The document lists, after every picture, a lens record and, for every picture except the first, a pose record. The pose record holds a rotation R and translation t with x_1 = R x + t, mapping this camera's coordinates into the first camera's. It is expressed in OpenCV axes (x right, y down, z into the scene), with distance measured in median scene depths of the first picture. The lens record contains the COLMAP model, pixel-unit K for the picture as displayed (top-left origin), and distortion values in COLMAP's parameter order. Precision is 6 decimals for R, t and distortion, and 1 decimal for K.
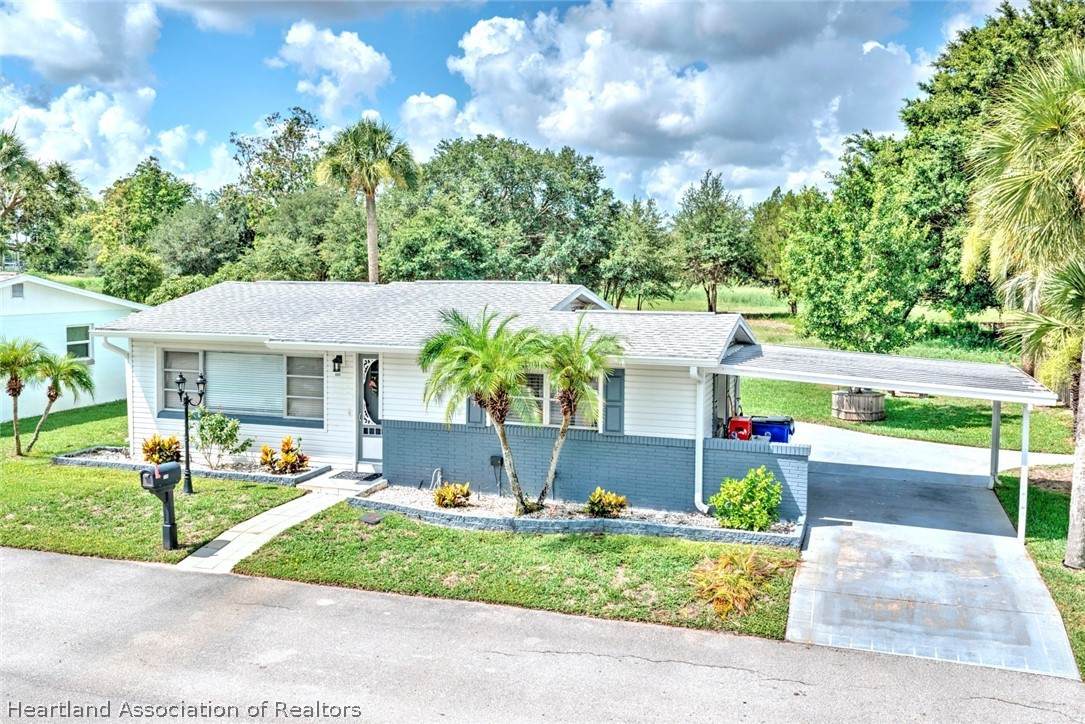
lens RADIAL K [[968.6, 0, 543.2], [0, 968.6, 360.4], [0, 0, 1]] dist [0.003886, -0.006357]
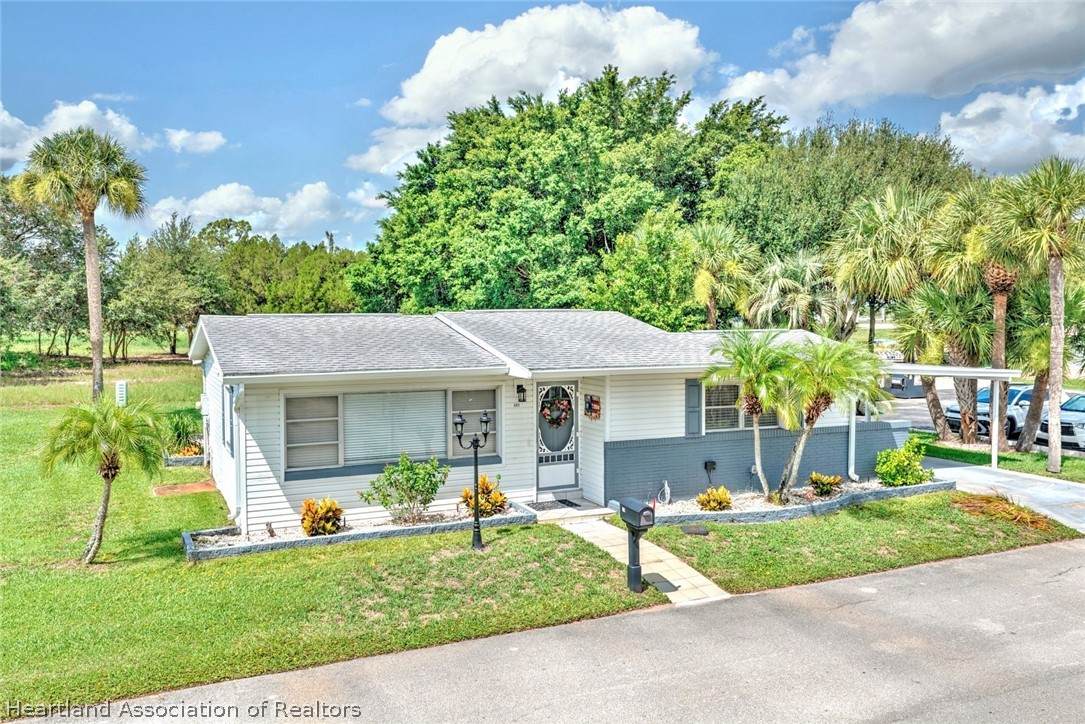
lens RADIAL K [[881.6, 0, 542.0], [0, 881.6, 362.1], [0, 0, 1]] dist [0.014217, -0.007807]
pose [[0.739772, -0.048033, 0.671142, -0.962384], [0.073732, 0.997229, -0.009901, -0.021858], [-0.668806, 0.056810, 0.741263, 0.404897]]
